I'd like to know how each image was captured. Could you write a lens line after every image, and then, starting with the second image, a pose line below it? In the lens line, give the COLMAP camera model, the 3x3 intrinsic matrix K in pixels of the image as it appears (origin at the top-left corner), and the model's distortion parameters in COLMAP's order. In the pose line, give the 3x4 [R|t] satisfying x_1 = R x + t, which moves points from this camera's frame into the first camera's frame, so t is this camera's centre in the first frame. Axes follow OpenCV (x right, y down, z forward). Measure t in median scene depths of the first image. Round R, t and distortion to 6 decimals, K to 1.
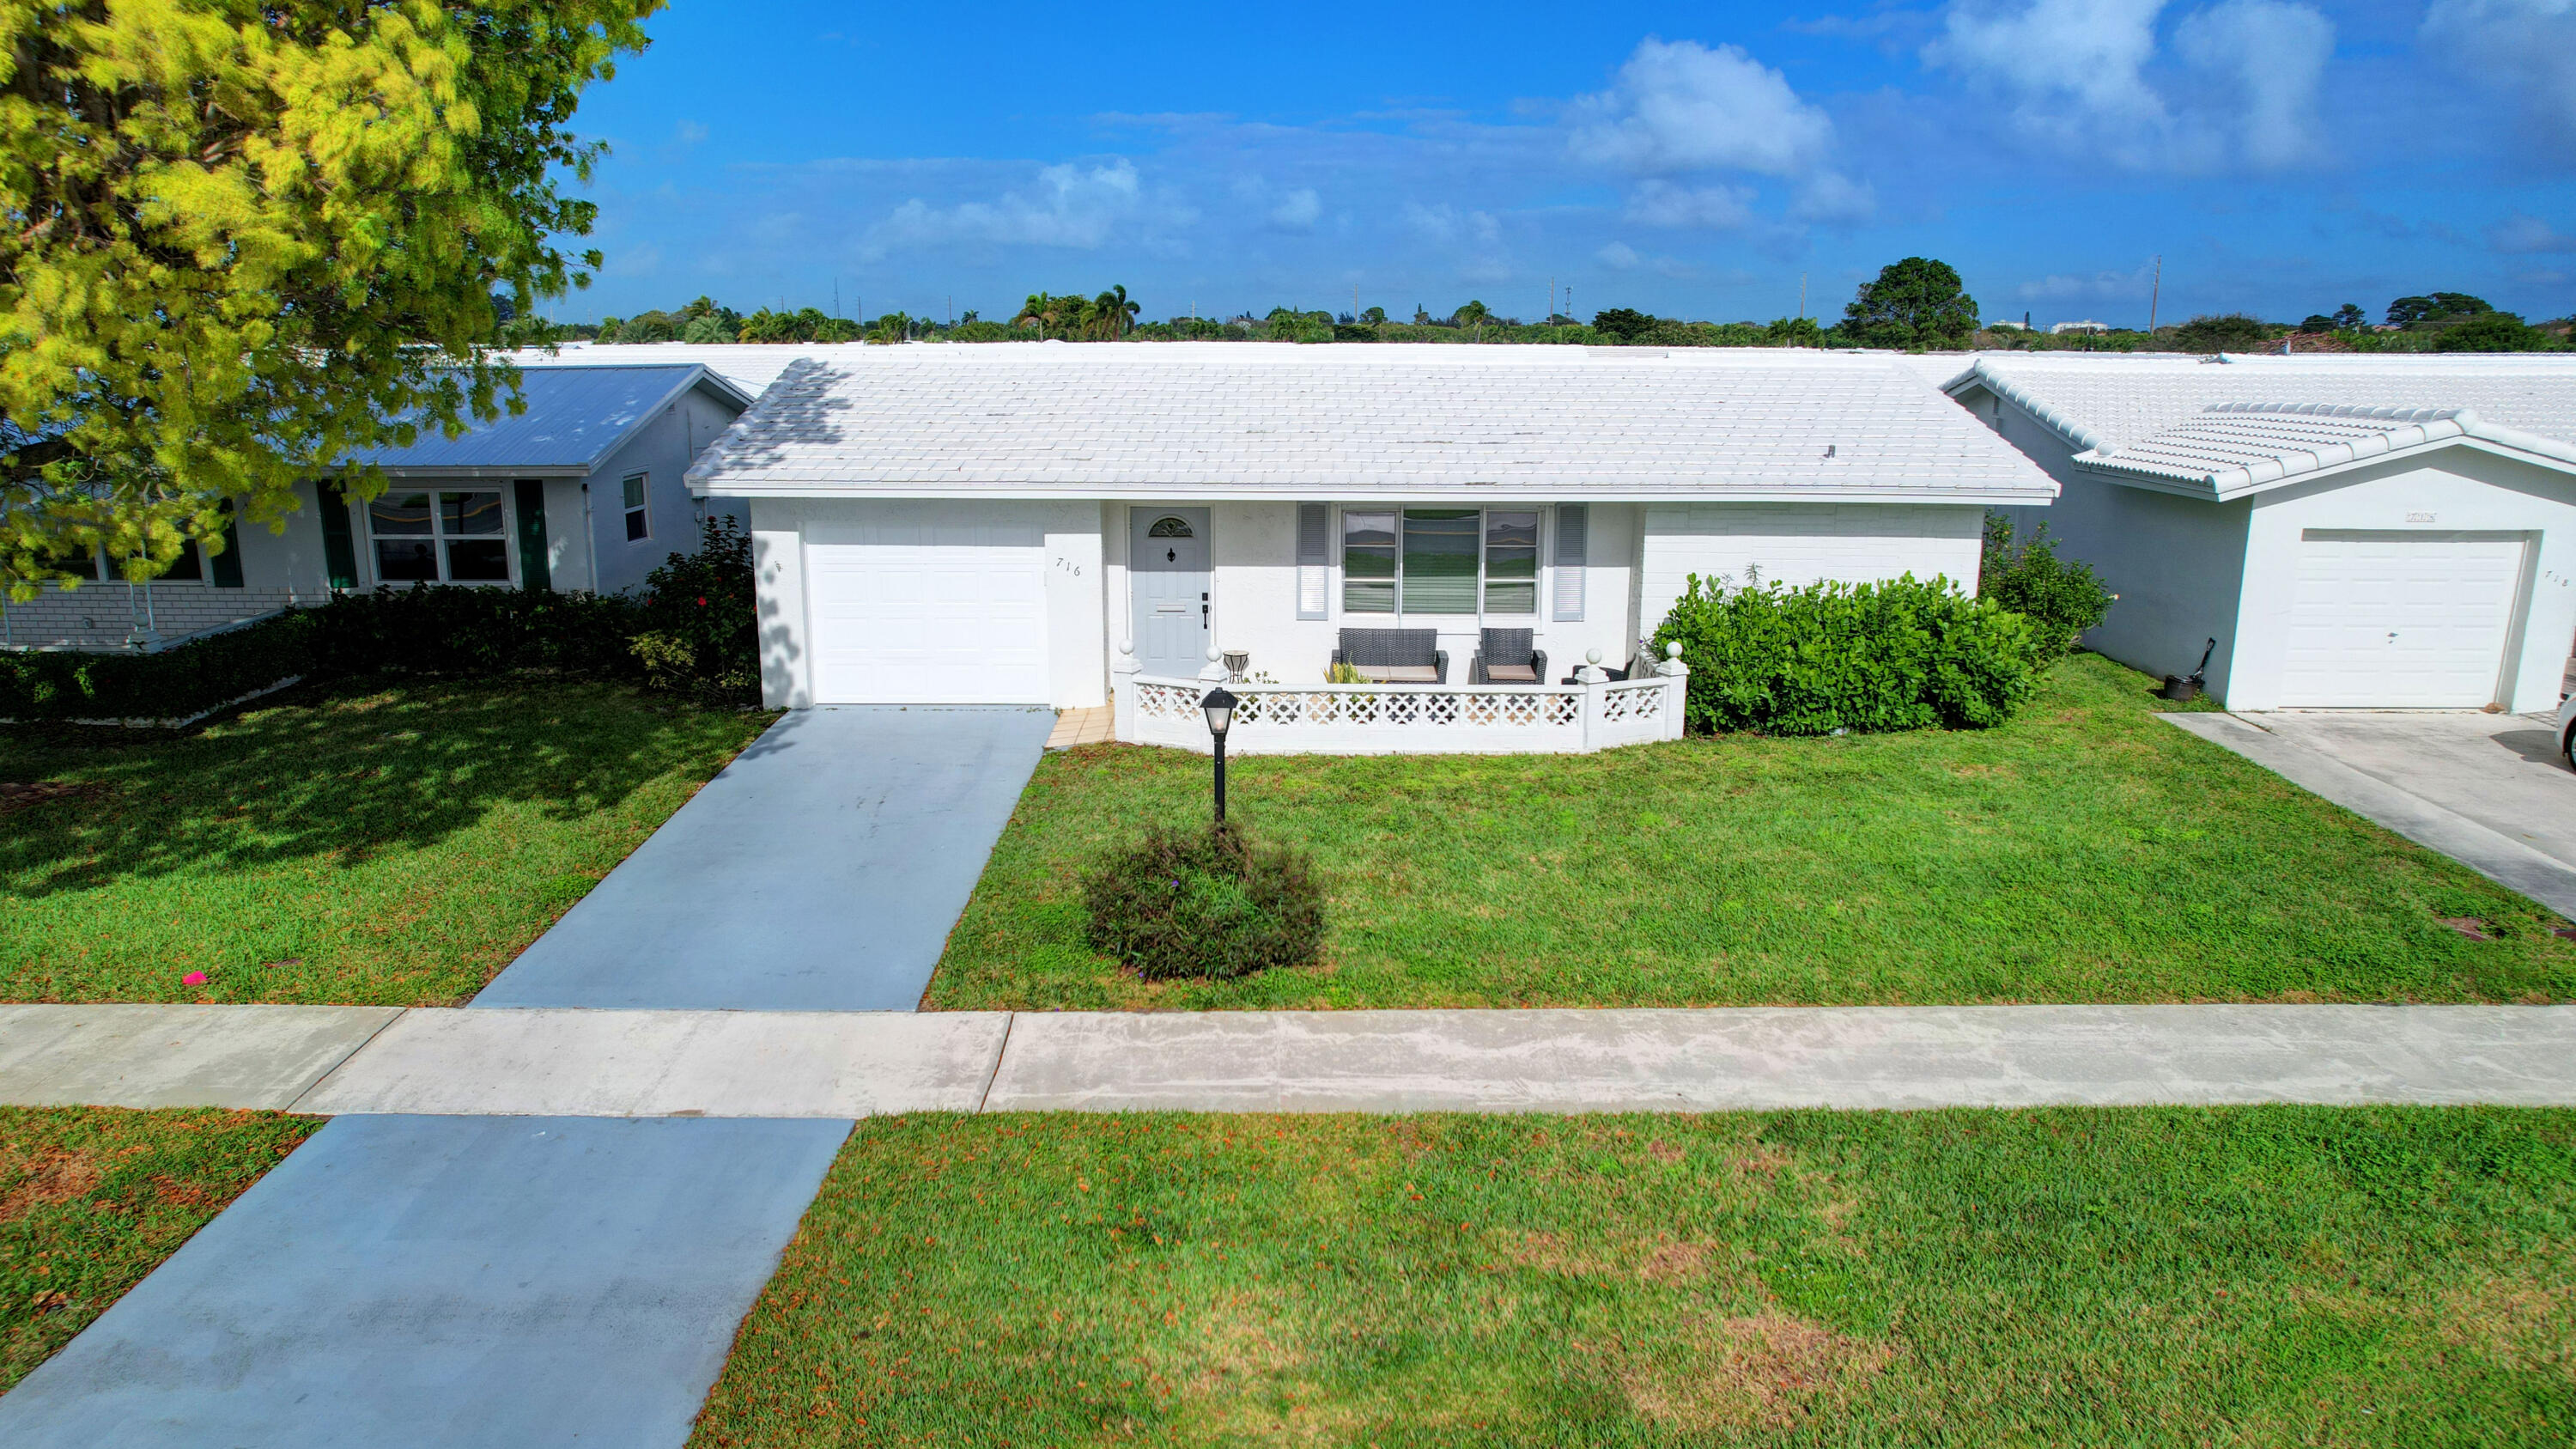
lens RADIAL K [[1642.2, 0, 1288.0], [0, 1642.2, 724.5], [0, 0, 1]] dist [-0.073750, 0.064255]
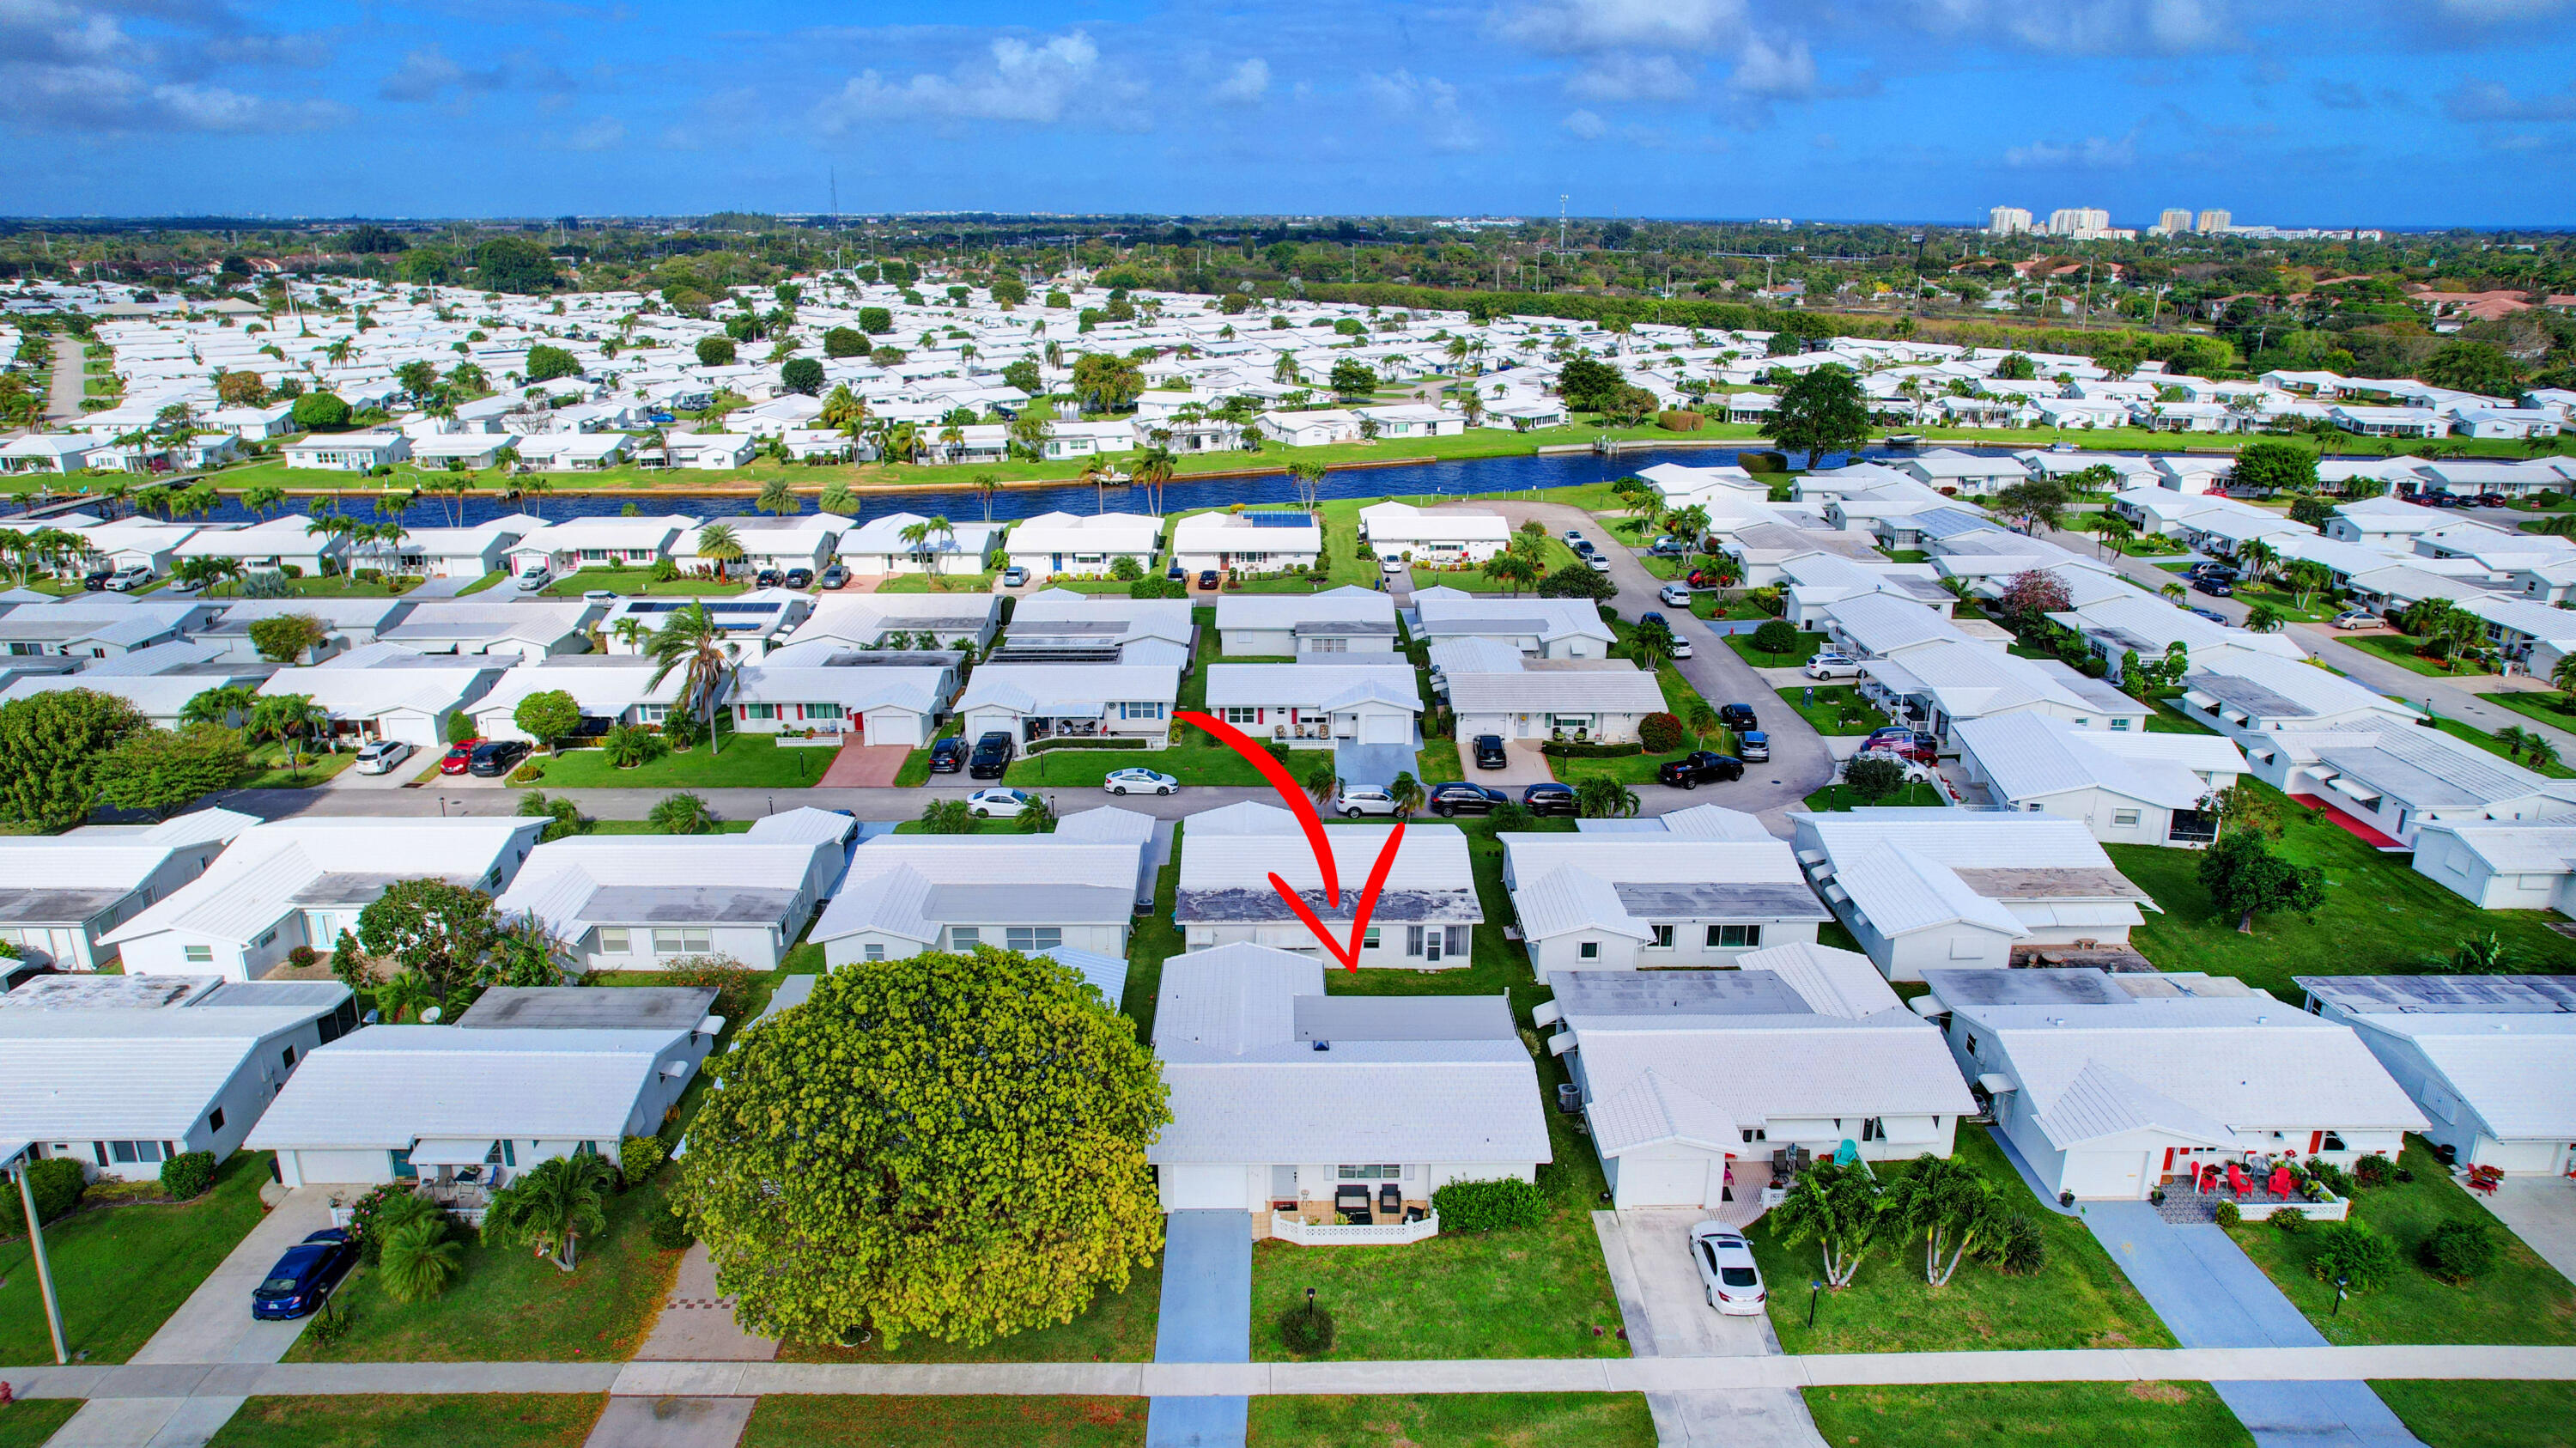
lens RADIAL K [[1642.1, 0, 1288.0], [0, 1642.1, 724.0], [0, 0, 1]] dist [-0.073750, 0.064255]
pose [[0.999991, -0.004157, 0.000482, -0.107974], [0.004106, 0.996876, 0.078876, -2.067761], [-0.000808, -0.078873, 0.996884, -3.613361]]
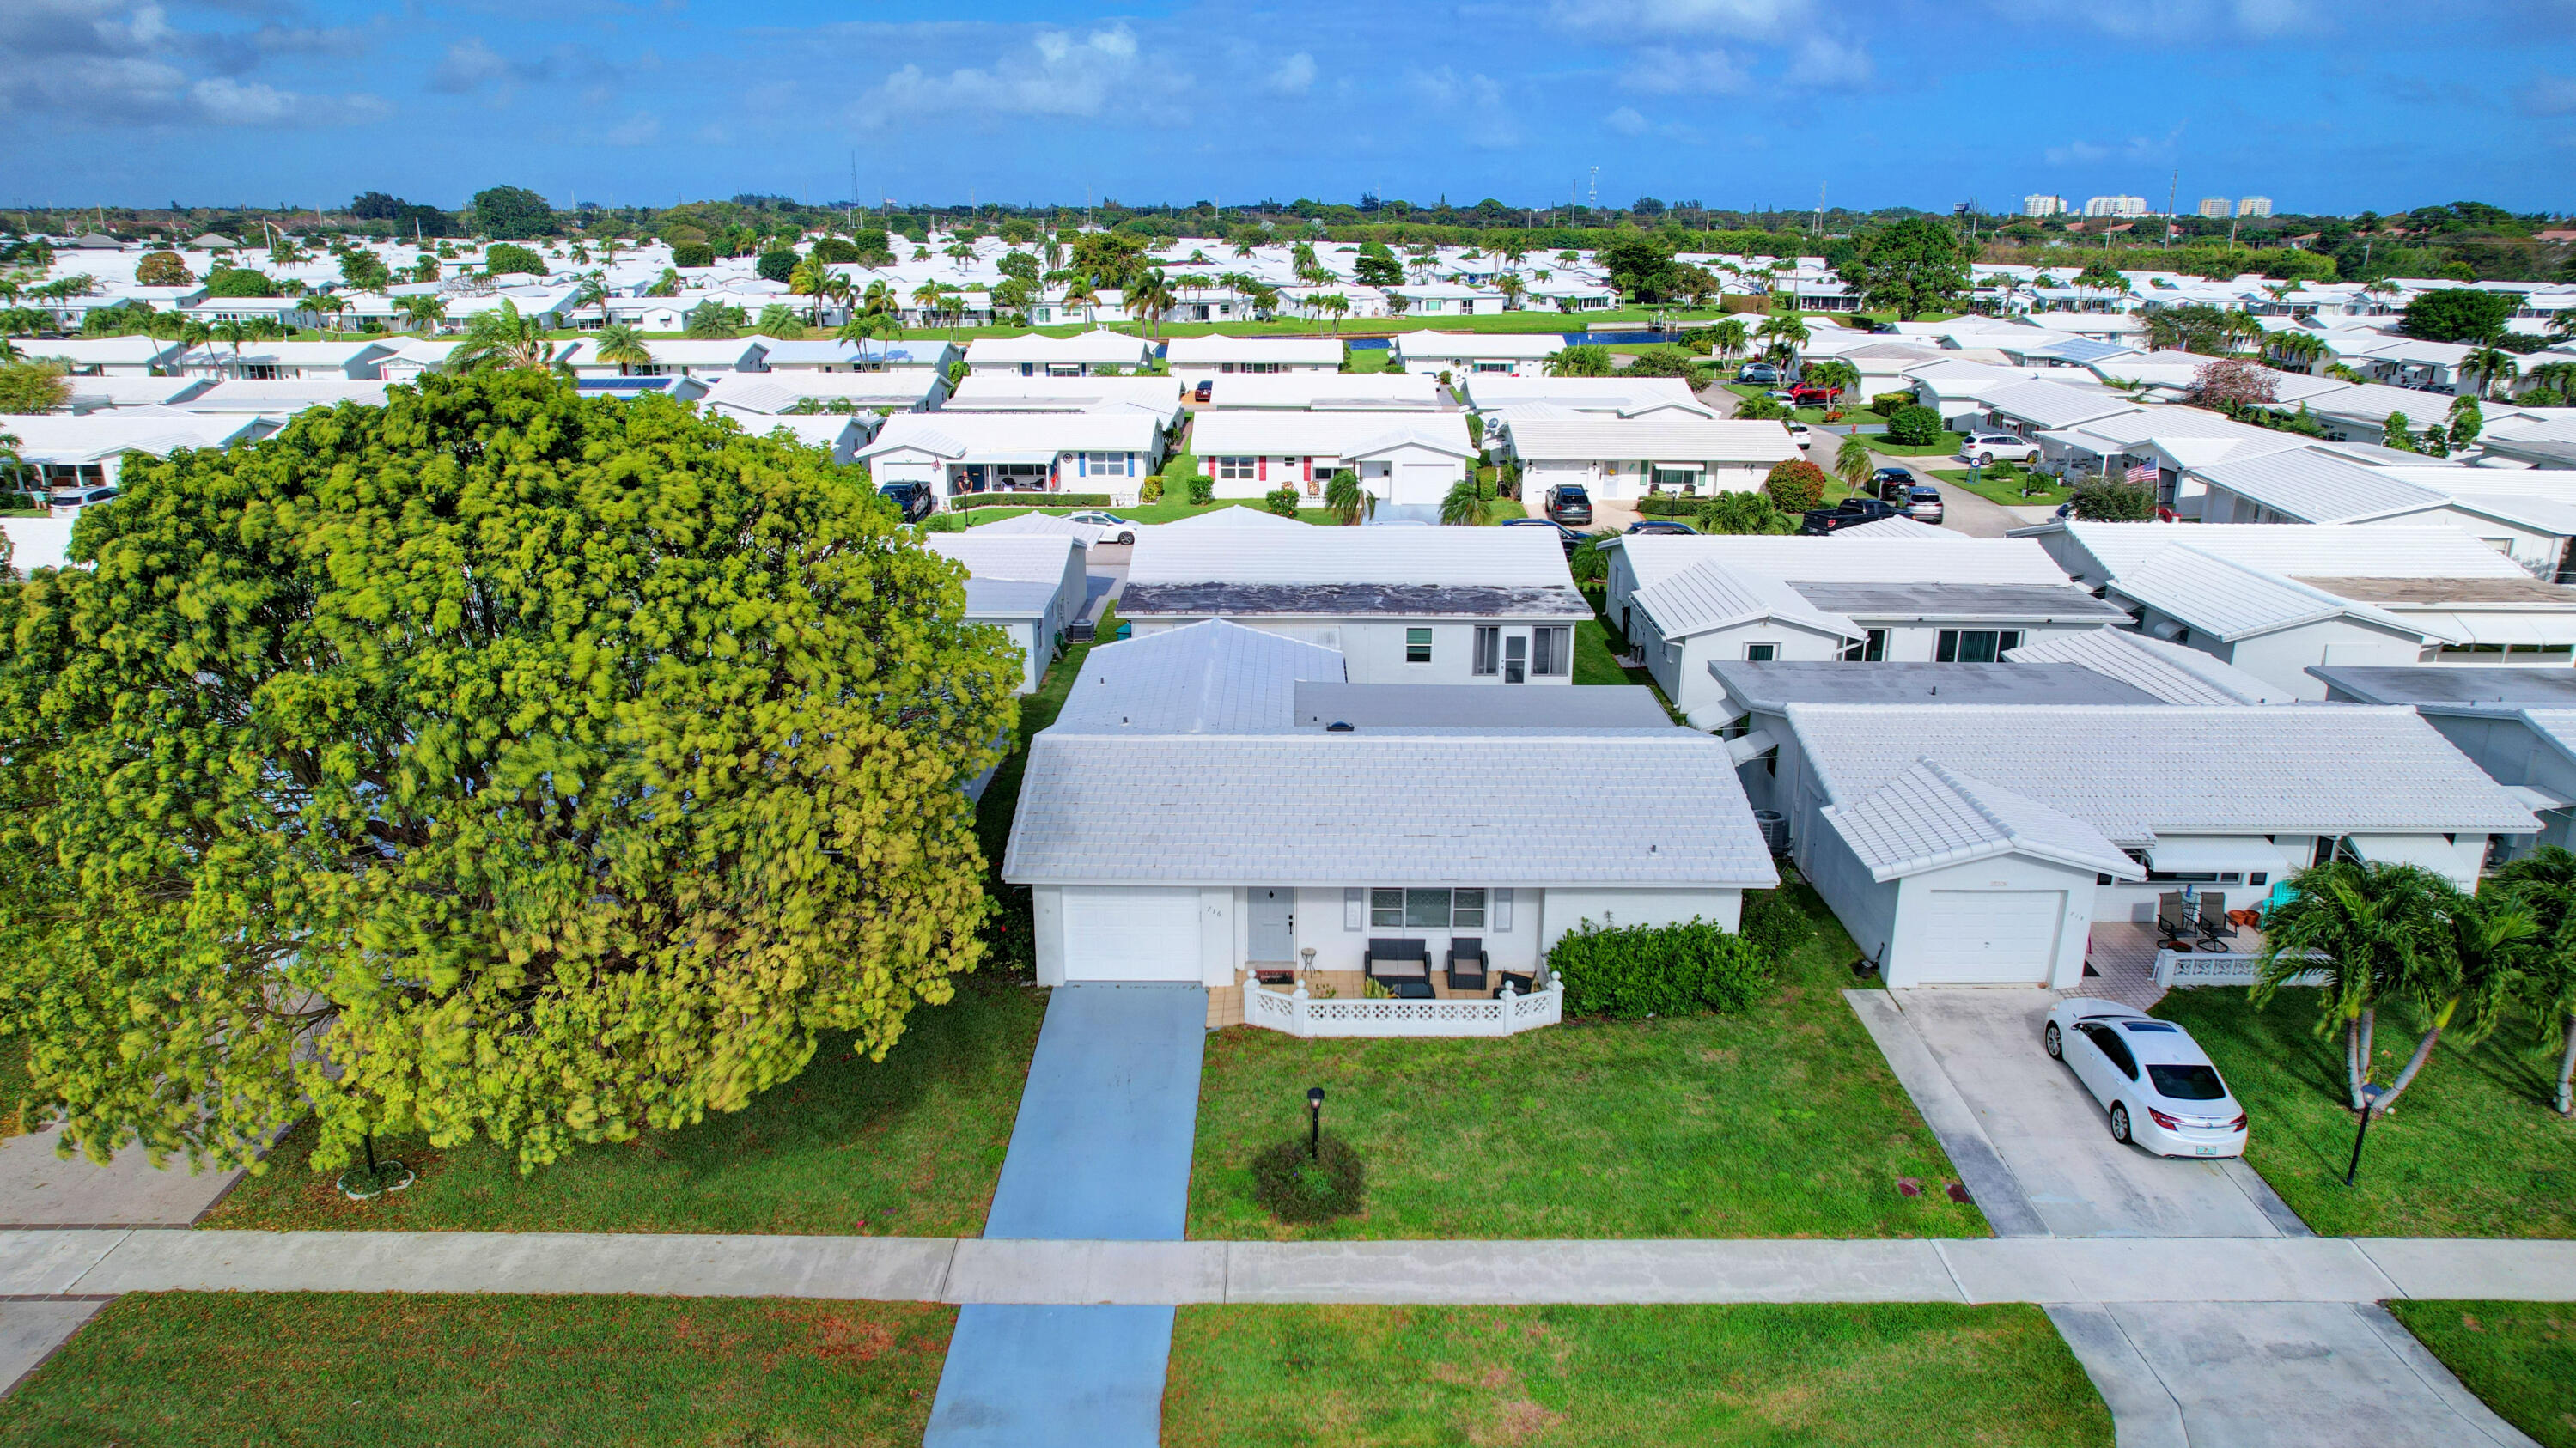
lens RADIAL K [[1641.8, 0, 1288.0], [0, 1641.8, 724.0], [0, 0, 1]] dist [-0.073750, 0.064255]
pose [[0.999923, 0.002131, -0.012204, -0.056713], [-0.001161, 0.996880, 0.078922, -0.714285], [0.012334, -0.078902, 0.996806, -1.192742]]
